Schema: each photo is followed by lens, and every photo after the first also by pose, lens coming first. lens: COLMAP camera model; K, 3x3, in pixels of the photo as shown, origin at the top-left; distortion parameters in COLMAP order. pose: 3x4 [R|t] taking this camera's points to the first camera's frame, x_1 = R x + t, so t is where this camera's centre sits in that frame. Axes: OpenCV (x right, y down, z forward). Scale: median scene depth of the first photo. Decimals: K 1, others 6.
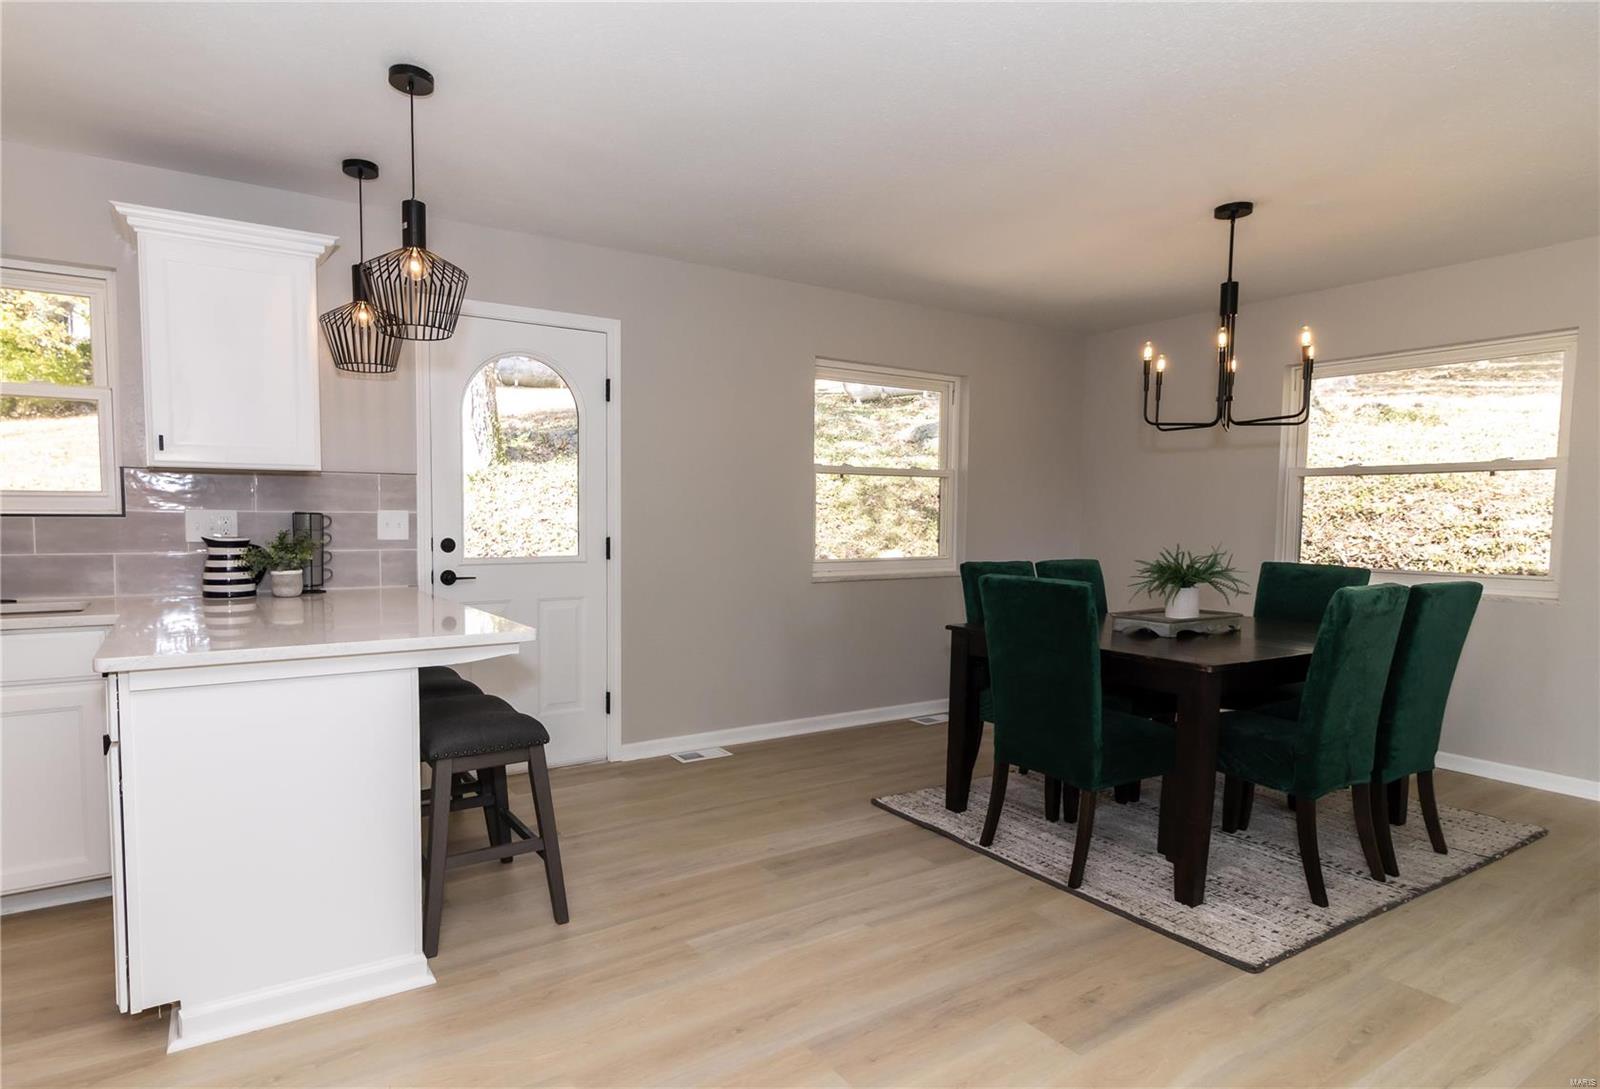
lens RADIAL K [[871.9, 0, 712.0], [0, 871.9, 570.6], [0, 0, 1]] dist [0.007331, -0.001248]
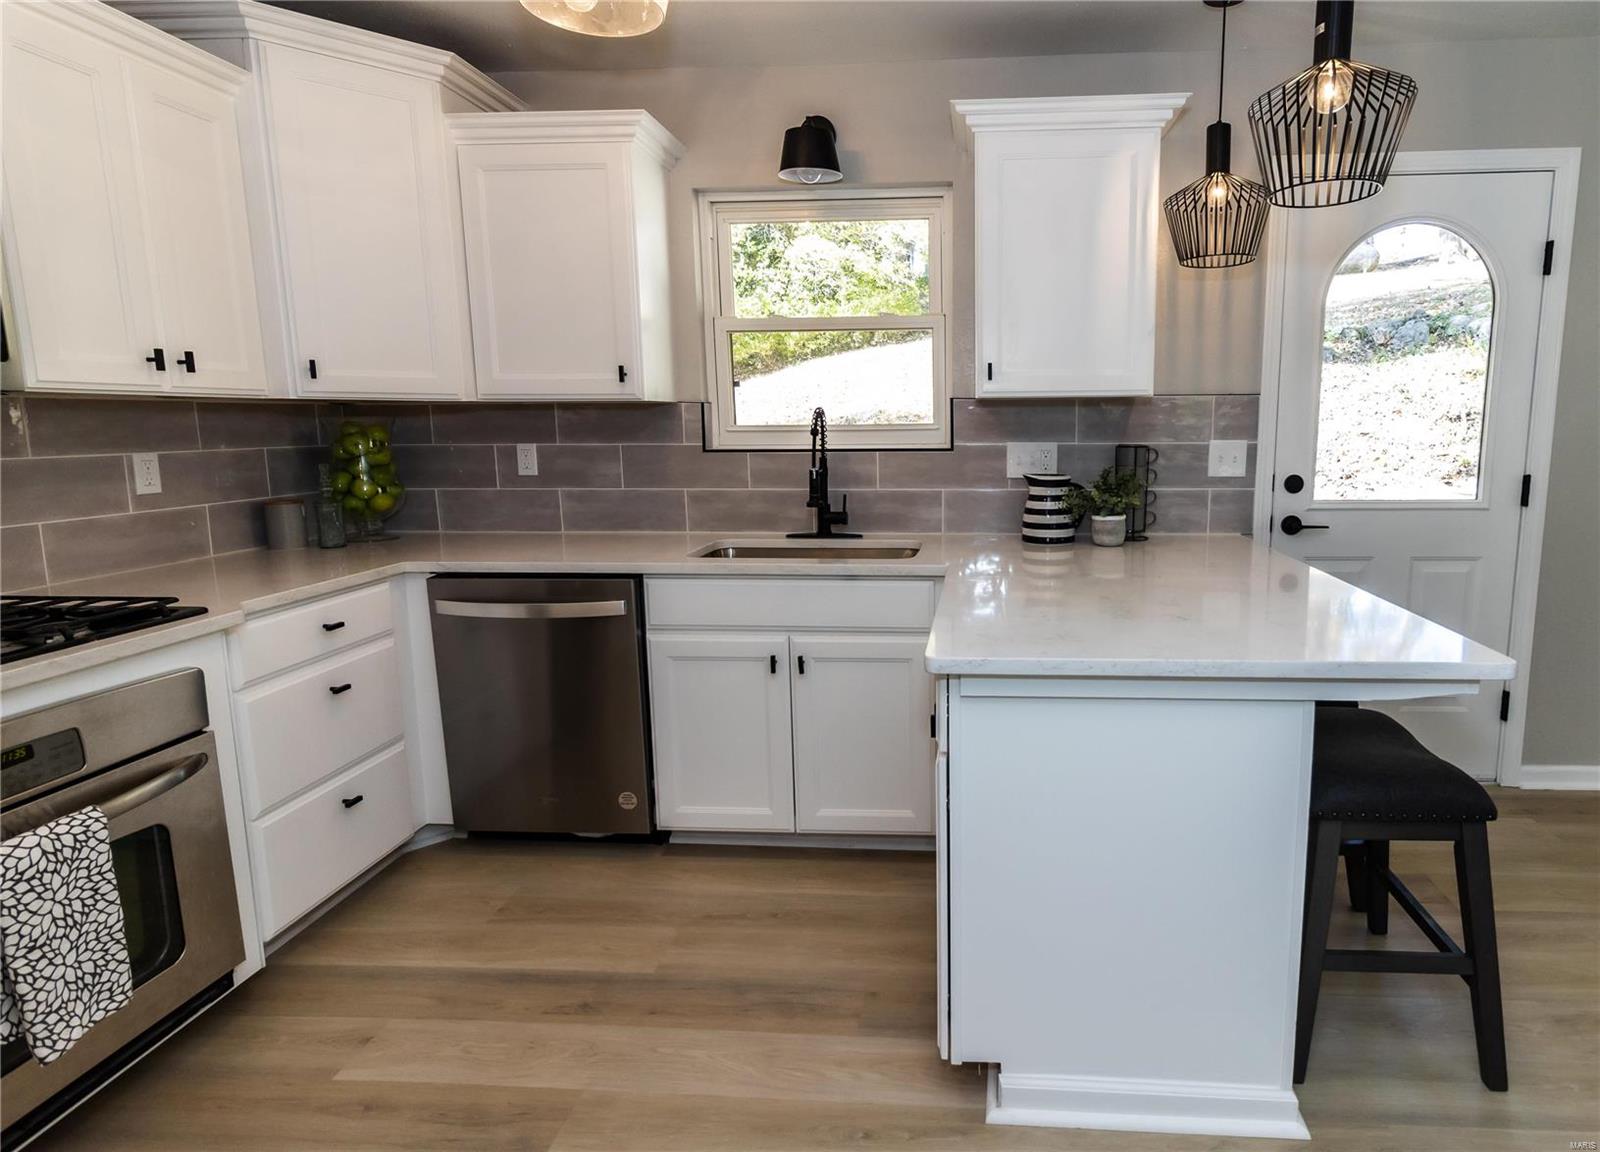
lens RADIAL K [[866.2, 0, 932.0], [0, 866.2, 546.6], [0, 0, 1]] dist [0.002522, 0.000091]
pose [[0.822519, 0.071491, -0.564226, -0.149693], [-0.023870, 0.995533, 0.091343, -0.042814], [0.568236, -0.061663, 0.820552, 0.205545]]
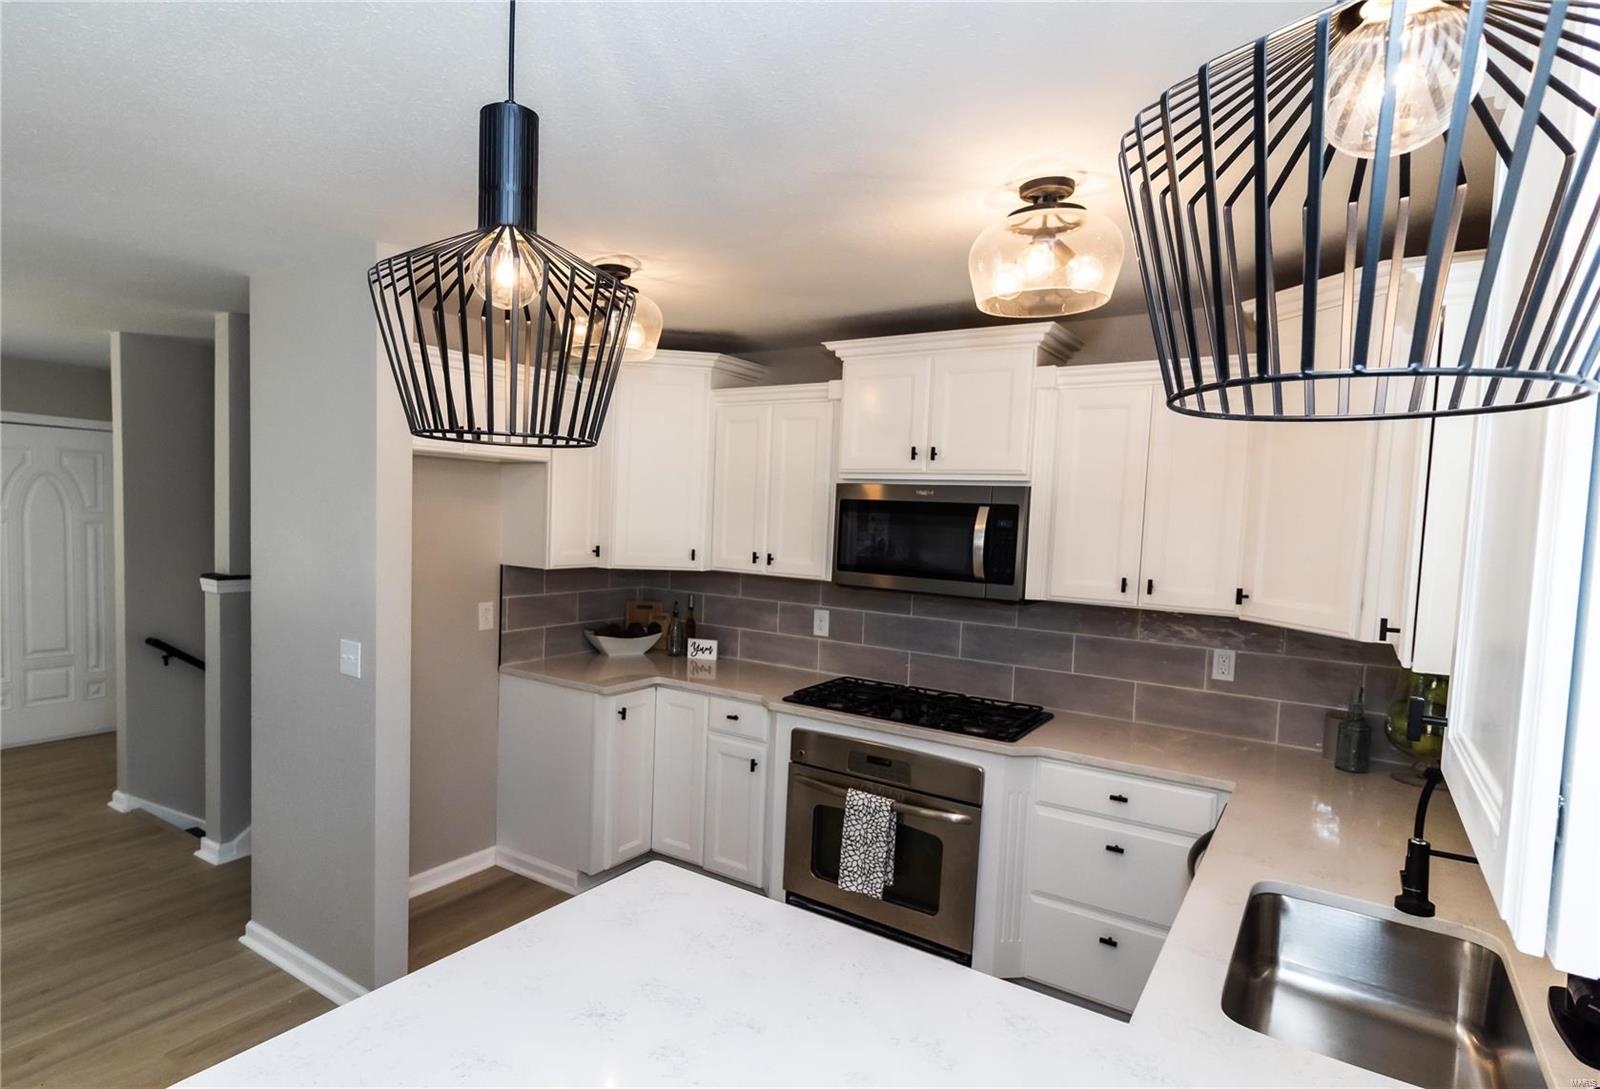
lens RADIAL K [[871.9, 0, 712.0], [0, 871.9, 570.6], [0, 0, 1]] dist [0.007331, -0.001248]
pose [[-0.921220, -0.014191, -0.388784, -0.210471], [-0.067610, 0.989968, 0.124066, -0.207321], [0.383123, 0.140578, -0.912937, 1.087759]]
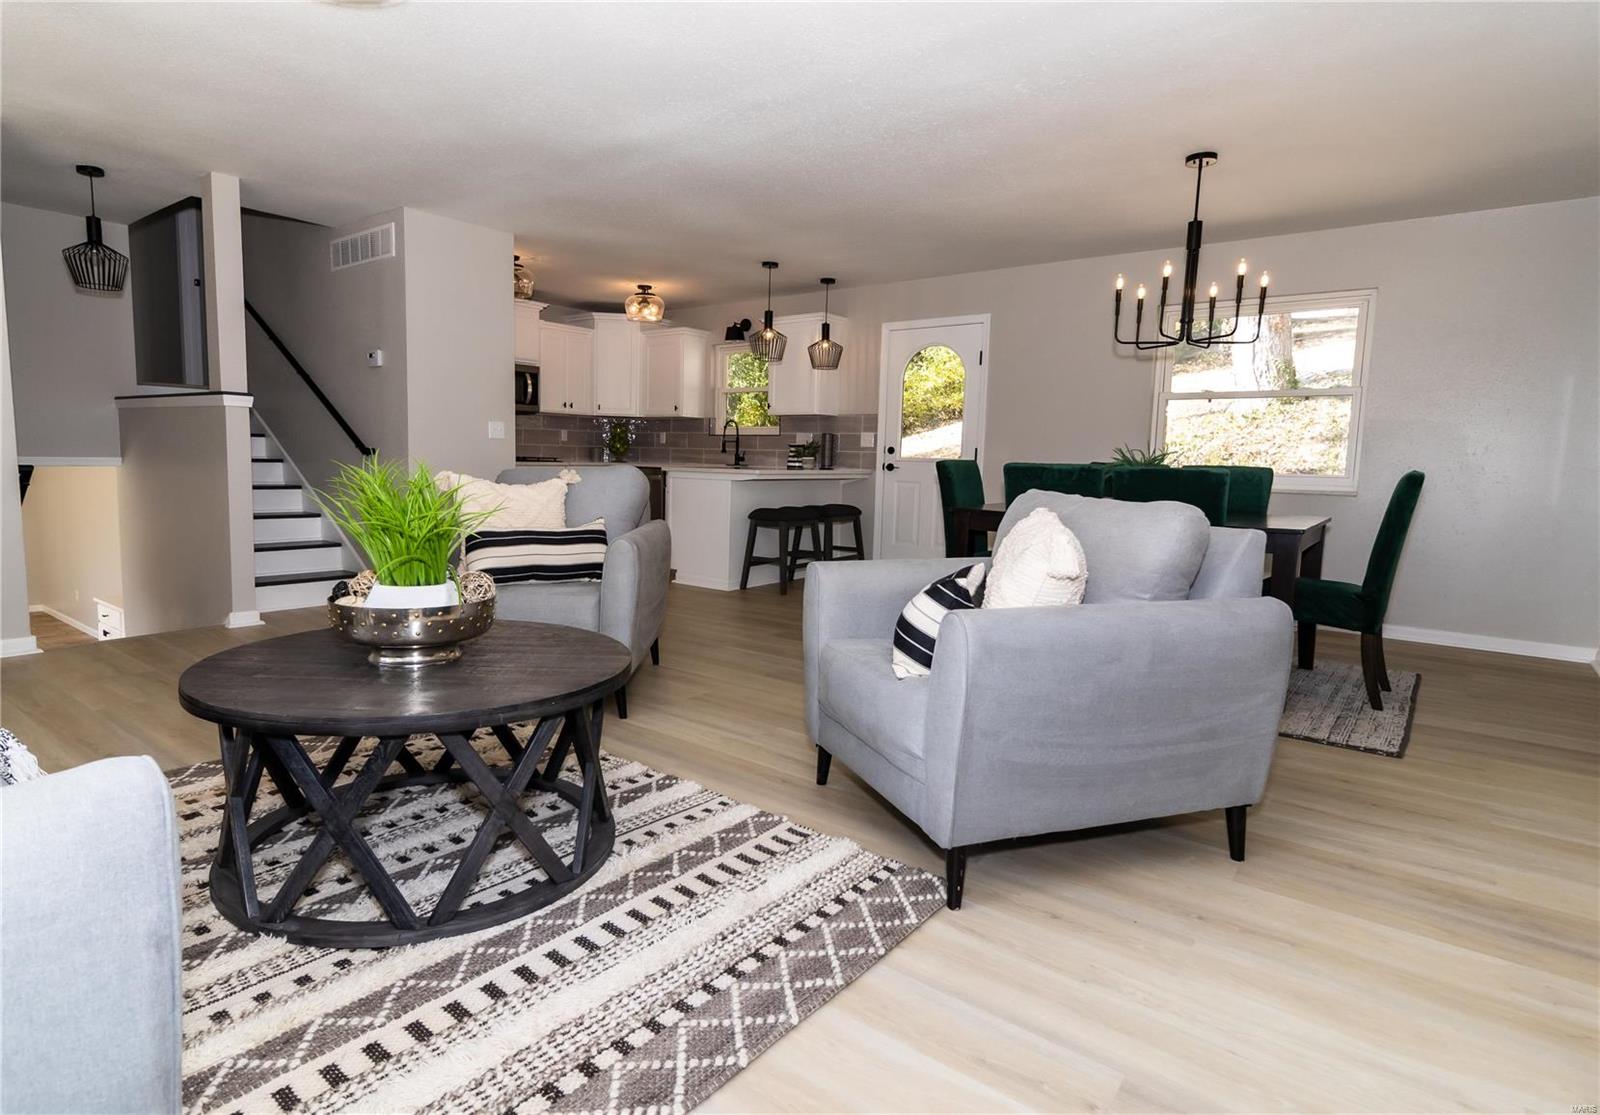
lens RADIAL K [[819.2, 0, 743.8], [0, 819.2, 558.4], [0, 0, 1]] dist [0.021777, -0.000075]
pose [[0.347292, 0.123270, -0.929620, 1.549750], [-0.075238, 0.991790, 0.103406, 0.053875], [0.934734, 0.034030, 0.353716, 0.058472]]
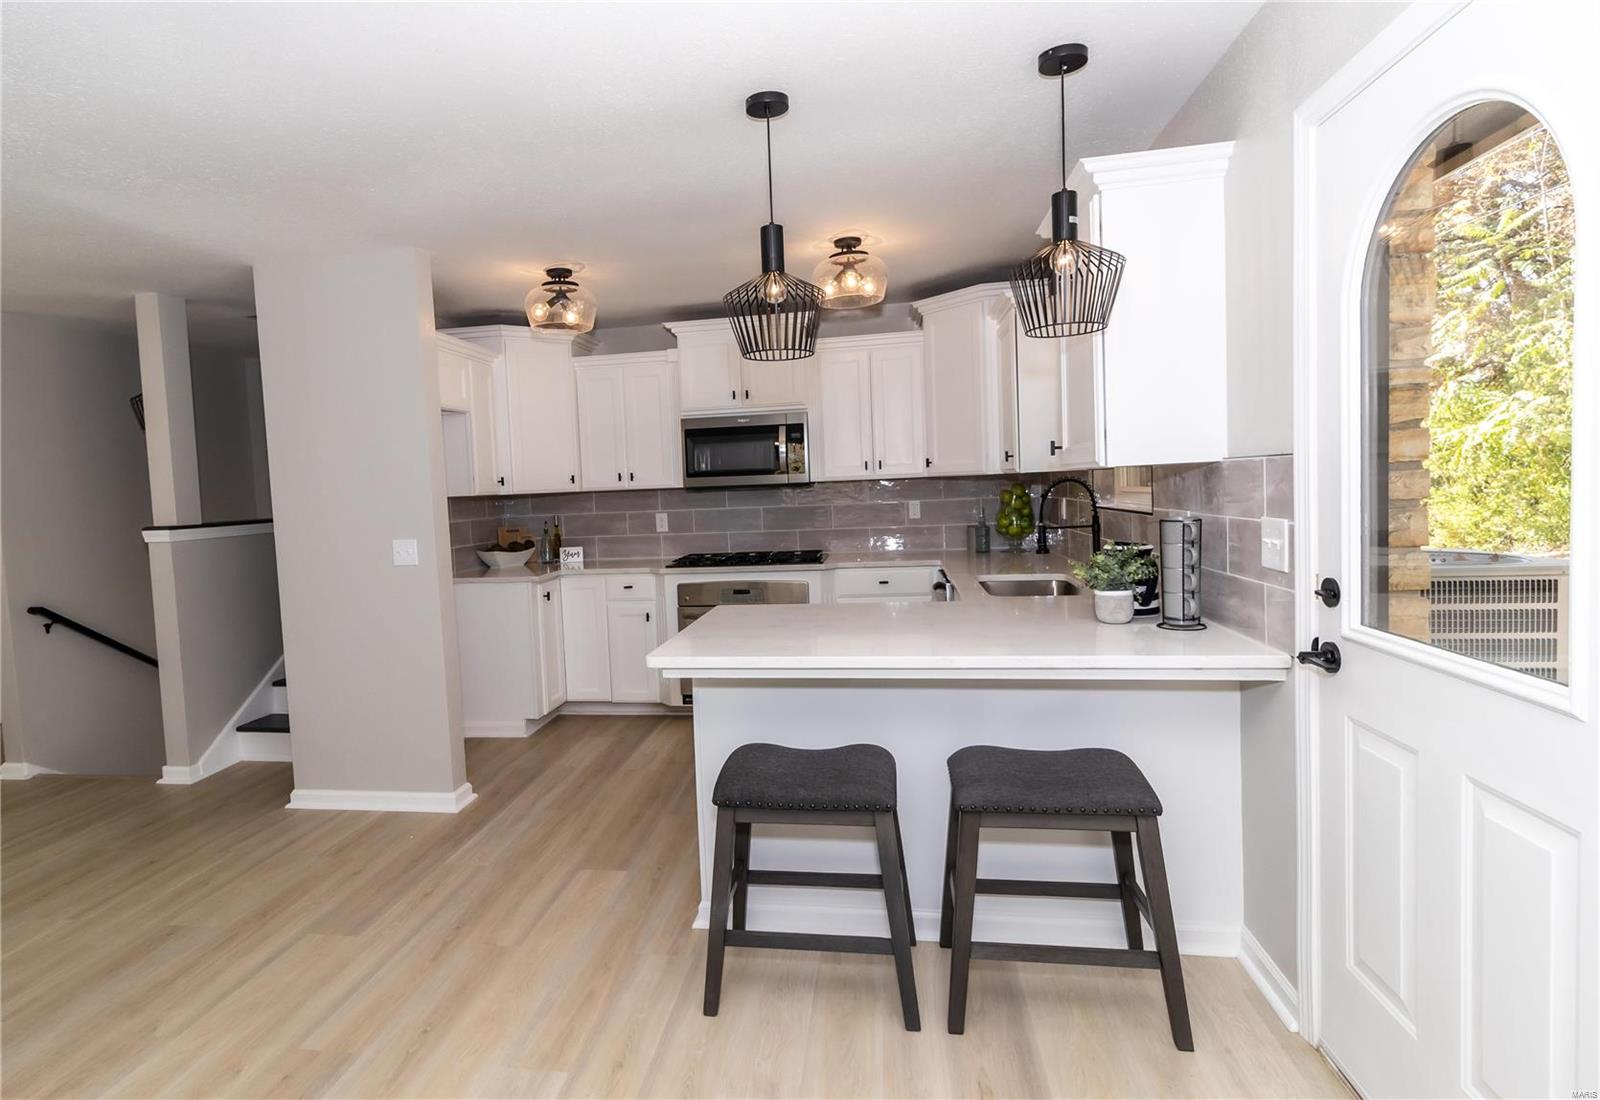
lens RADIAL K [[830.4, 0, 739.8], [0, 830.4, 537.7], [0, 0, 1]] dist [-0.000447, 0.000522]
pose [[-0.661858, 0.068765, -0.746469, 0.312866], [-0.007768, 0.995101, 0.098557, -0.123047], [0.749589, 0.071029, -0.658081, 1.240485]]
